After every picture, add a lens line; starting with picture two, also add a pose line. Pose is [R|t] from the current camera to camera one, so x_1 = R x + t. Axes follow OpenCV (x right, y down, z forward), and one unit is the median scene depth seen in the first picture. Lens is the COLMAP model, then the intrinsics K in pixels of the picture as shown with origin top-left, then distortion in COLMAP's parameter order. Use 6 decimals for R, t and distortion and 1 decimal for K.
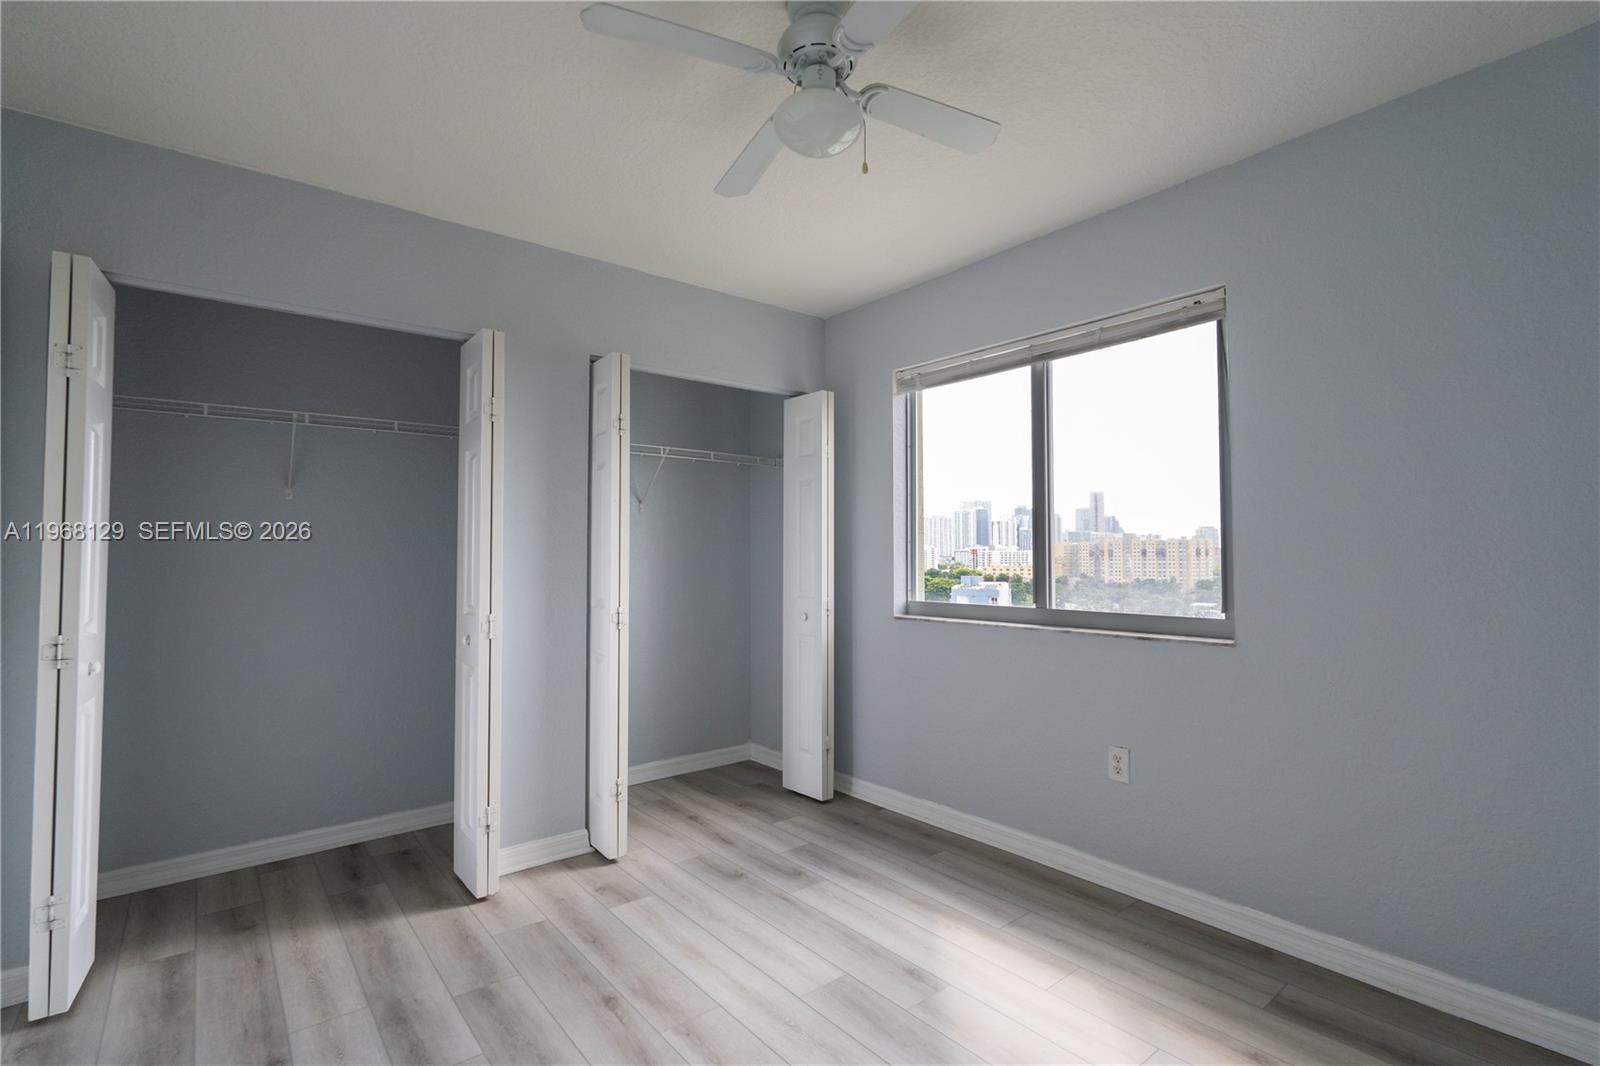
lens RADIAL K [[700.9, 0, 777.2], [0, 700.9, 534.1], [0, 0, 1]] dist [-0.004039, 0.000648]
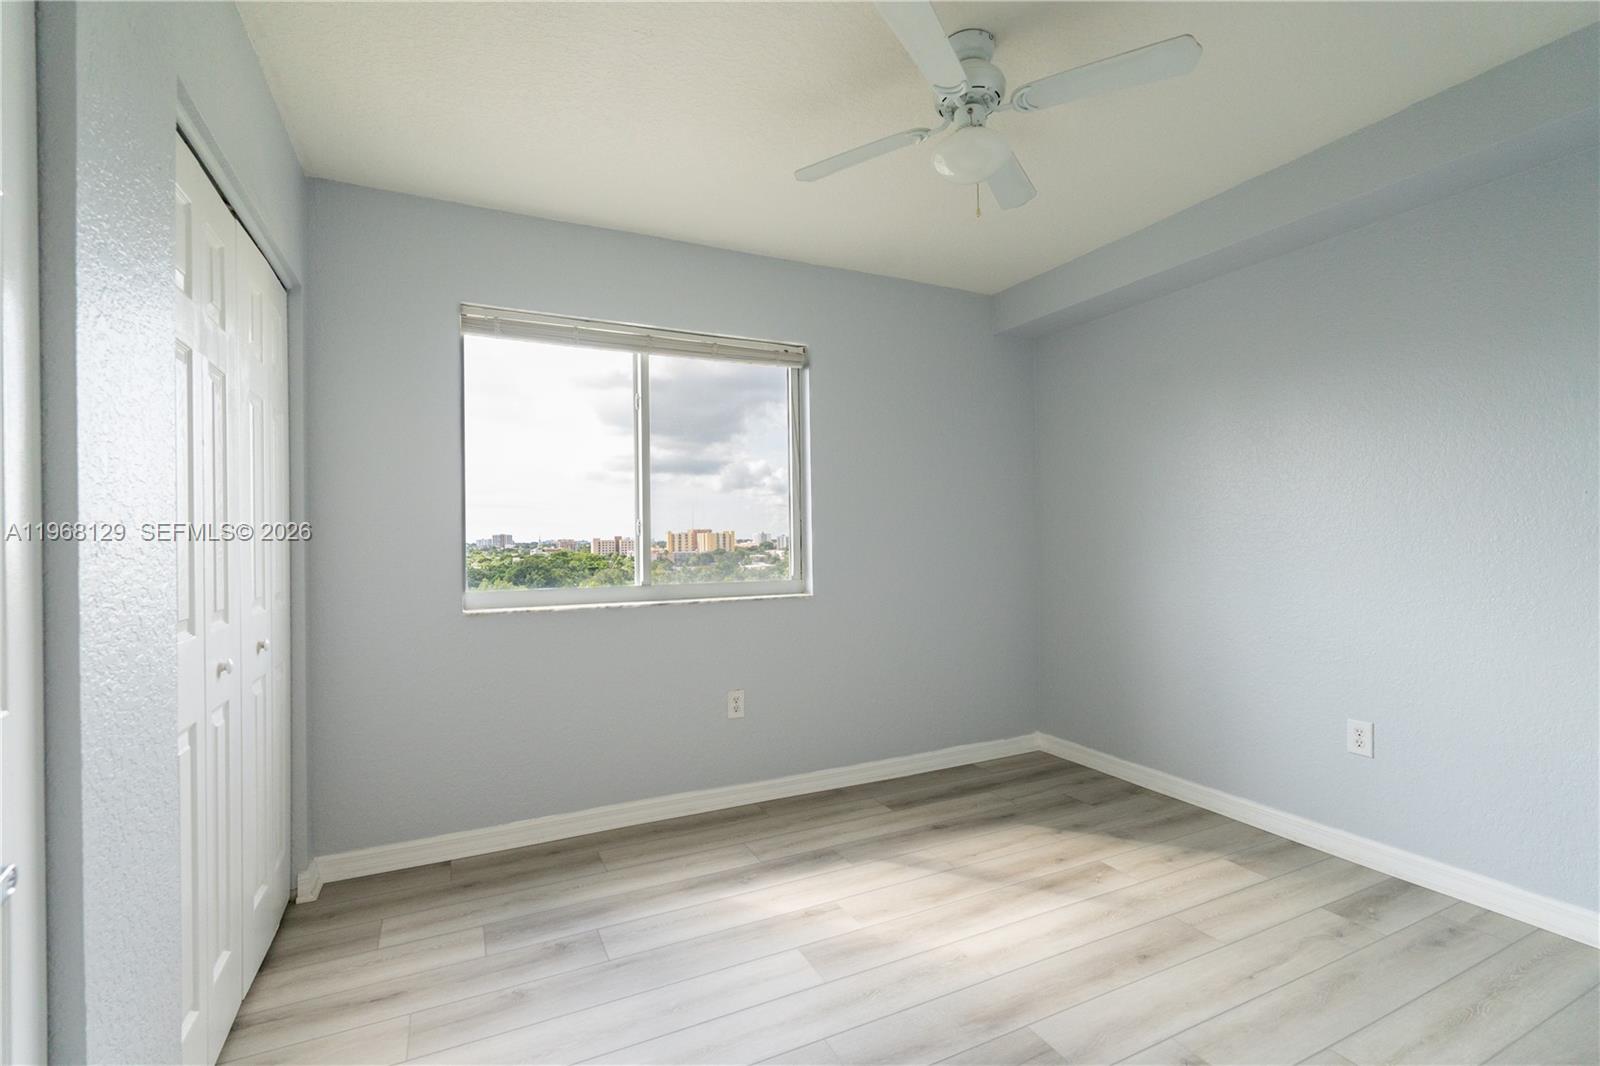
lens RADIAL K [[700.9, 0, 798.3], [0, 700.9, 534.5], [0, 0, 1]] dist [-0.004039, 0.000648]
pose [[0.244965, 0.005866, 0.969514, -0.666604], [-0.023743, 0.999718, -0.000049, 0.026721], [-0.969241, -0.023007, 0.245036, 0.581827]]
